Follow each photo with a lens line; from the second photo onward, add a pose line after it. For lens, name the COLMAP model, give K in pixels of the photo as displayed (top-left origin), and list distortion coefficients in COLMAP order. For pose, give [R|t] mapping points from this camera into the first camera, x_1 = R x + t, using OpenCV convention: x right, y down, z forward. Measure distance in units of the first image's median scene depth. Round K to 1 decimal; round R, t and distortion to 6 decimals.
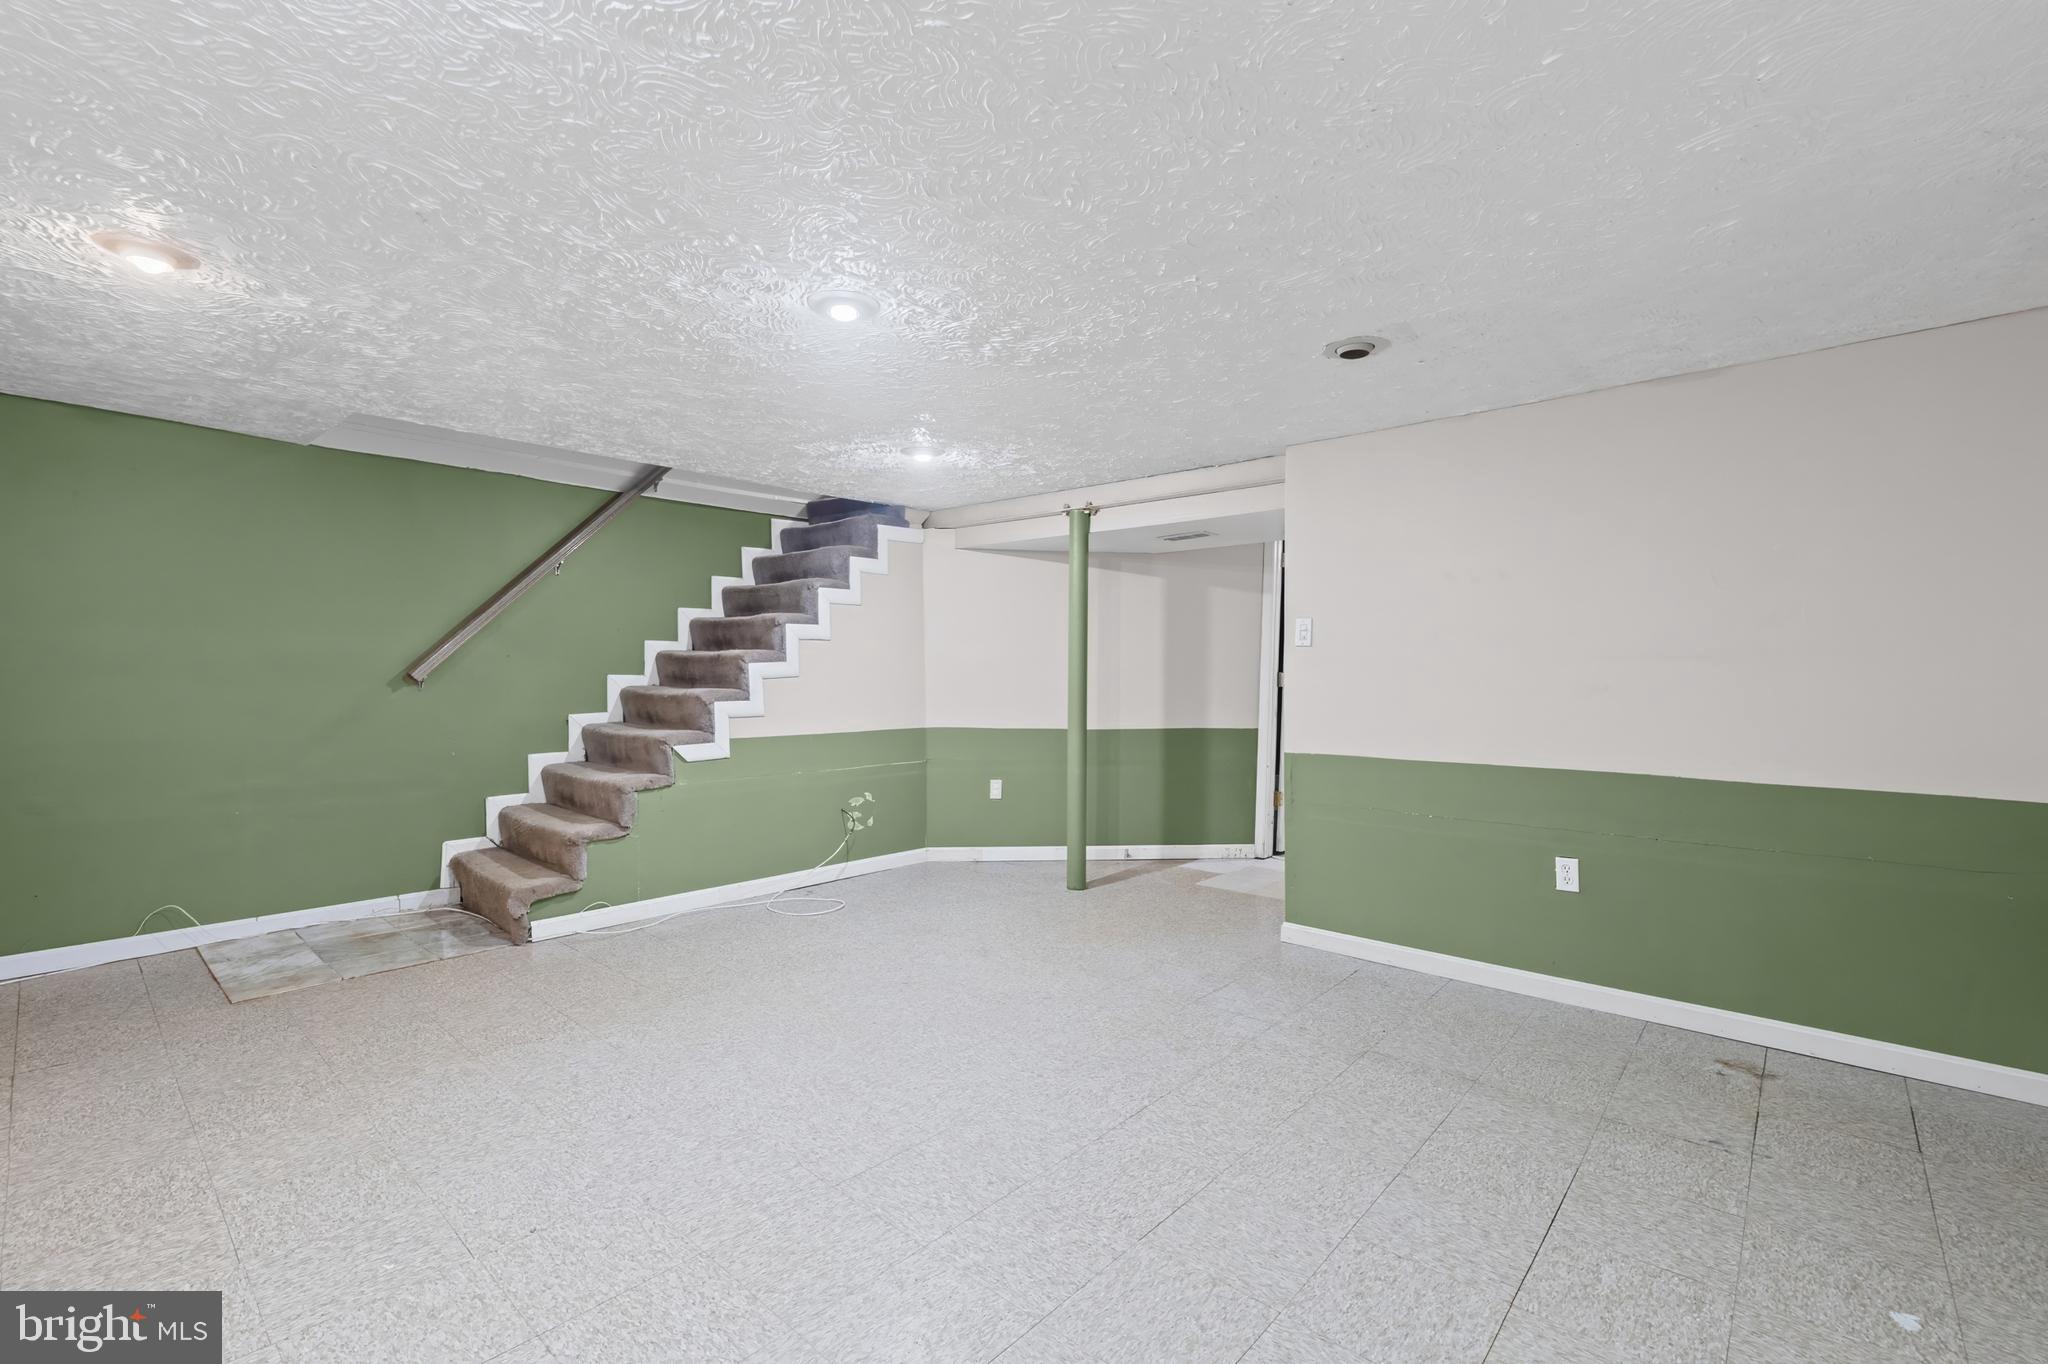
lens RADIAL K [[907.6, 0, 1024.0], [0, 907.6, 682.0], [0, 0, 1]] dist [0.000042, 0.000640]
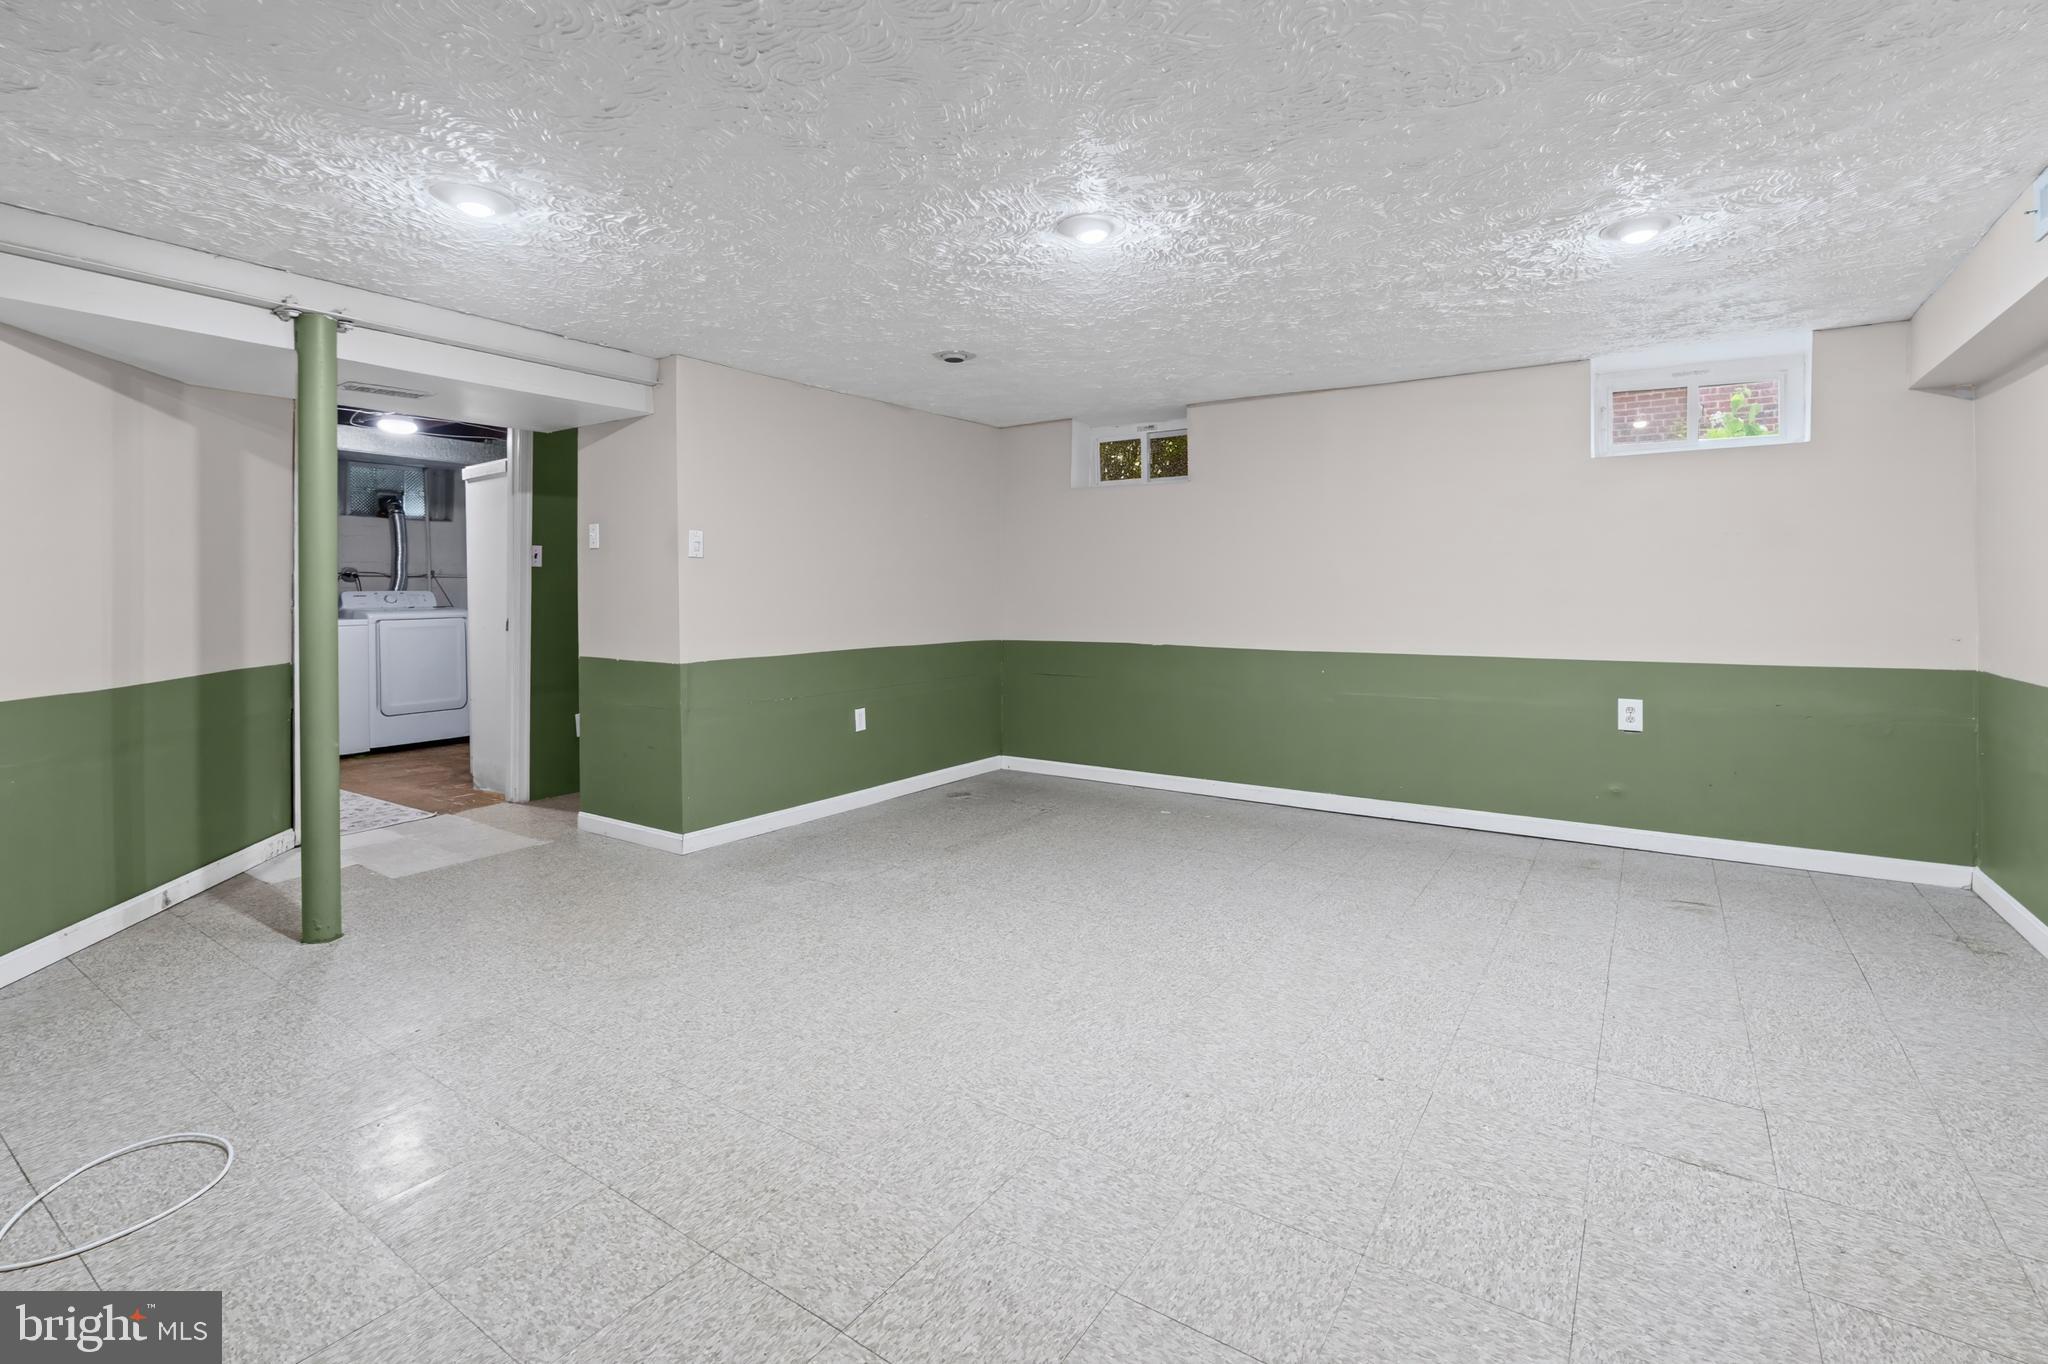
lens RADIAL K [[925.9, 0, 1040.7], [0, 925.9, 607.8], [0, 0, 1]] dist [-0.009565, 0.001178]
pose [[-0.153889, -0.021512, 0.987854, -1.096883], [0.011227, 0.999660, 0.023518, -0.005711], [-0.988024, 0.014710, -0.153595, 1.092847]]
